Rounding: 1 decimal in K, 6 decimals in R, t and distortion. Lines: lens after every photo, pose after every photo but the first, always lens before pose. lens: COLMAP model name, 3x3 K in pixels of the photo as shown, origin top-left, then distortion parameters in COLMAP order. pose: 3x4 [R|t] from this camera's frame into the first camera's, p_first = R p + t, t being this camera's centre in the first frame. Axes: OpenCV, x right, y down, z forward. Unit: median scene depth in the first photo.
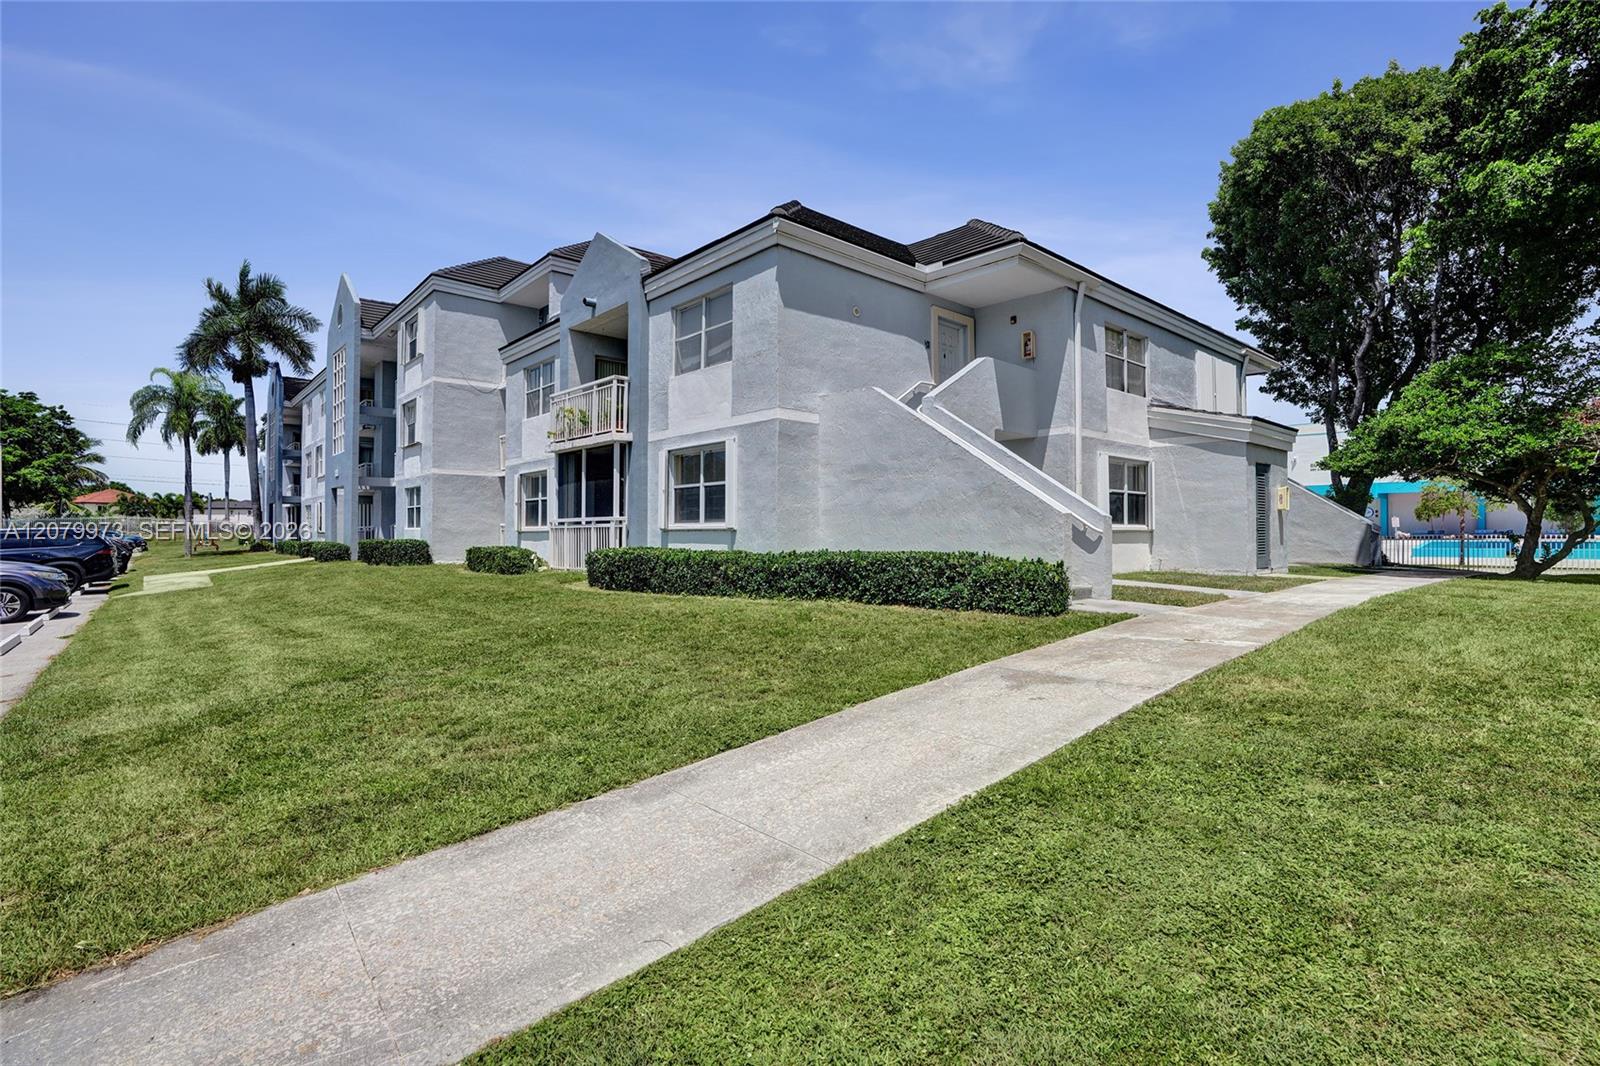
lens RADIAL K [[757.9, 0, 806.0], [0, 757.9, 522.7], [0, 0, 1]] dist [-0.048868, 0.026384]
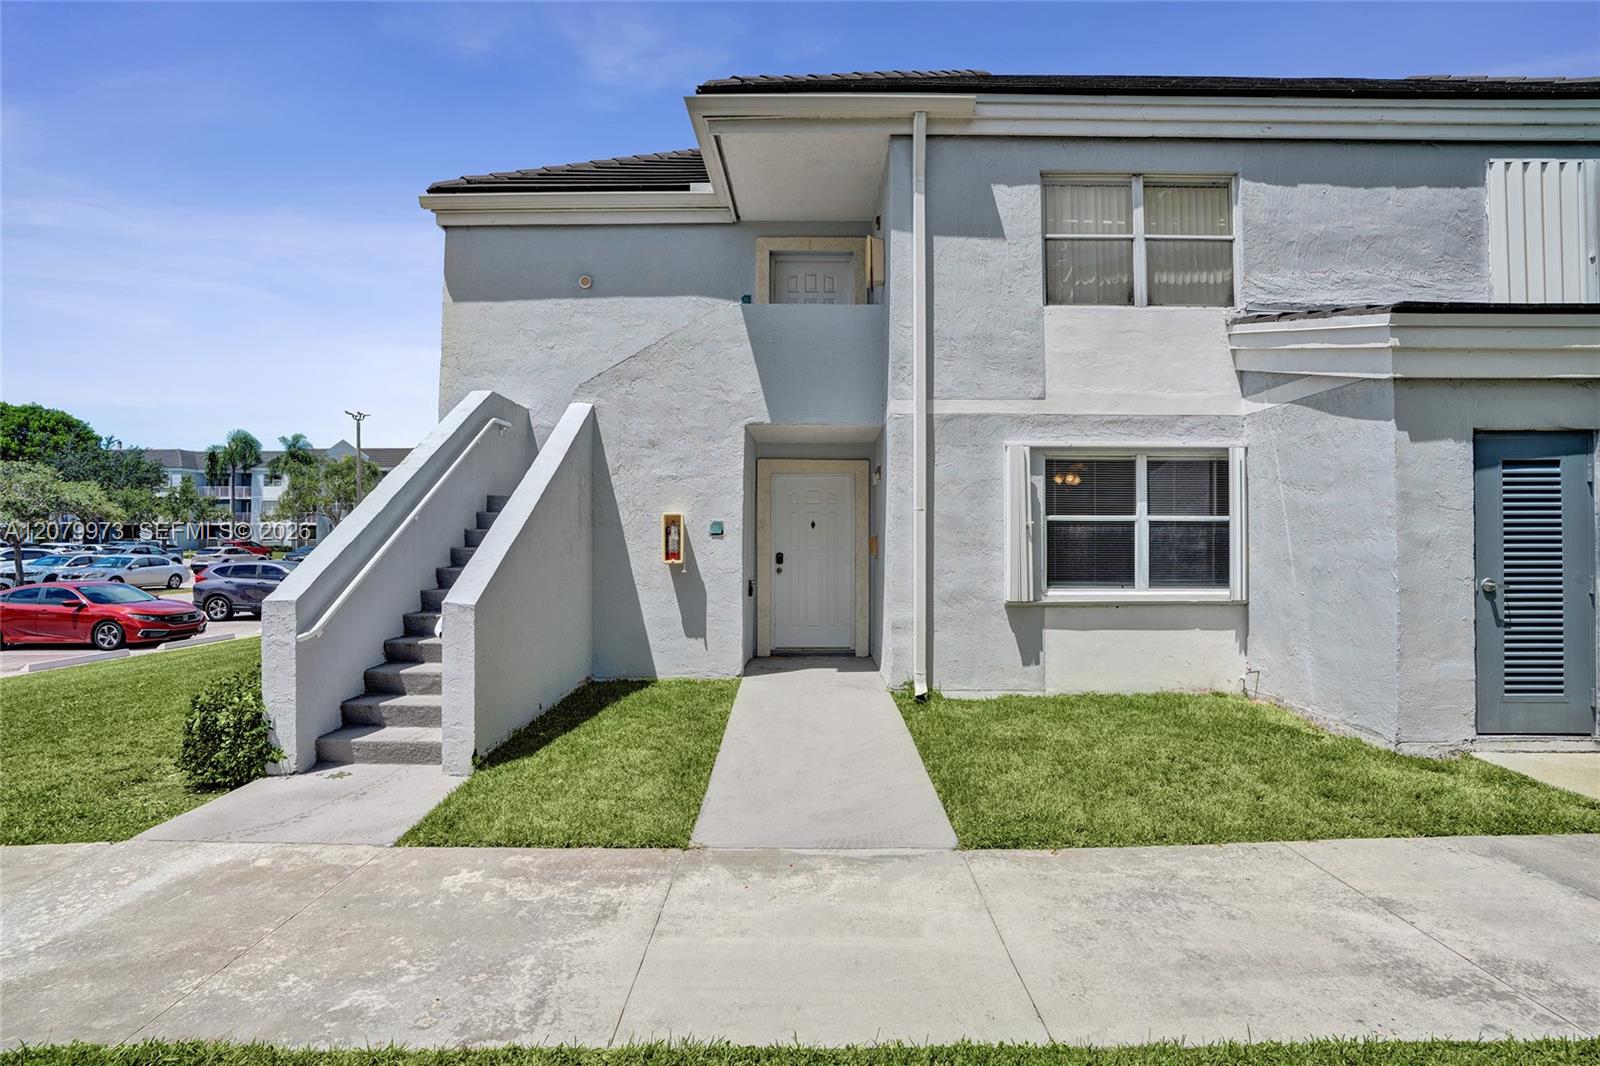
lens RADIAL K [[757.9, 0, 806.0], [0, 757.9, 522.7], [0, 0, 1]] dist [-0.048868, 0.026384]
pose [[0.742902, -0.014611, -0.669241, 0.568304], [0.001977, 0.999805, -0.019634, -0.029091], [0.669397, 0.013263, 0.742786, 0.503422]]
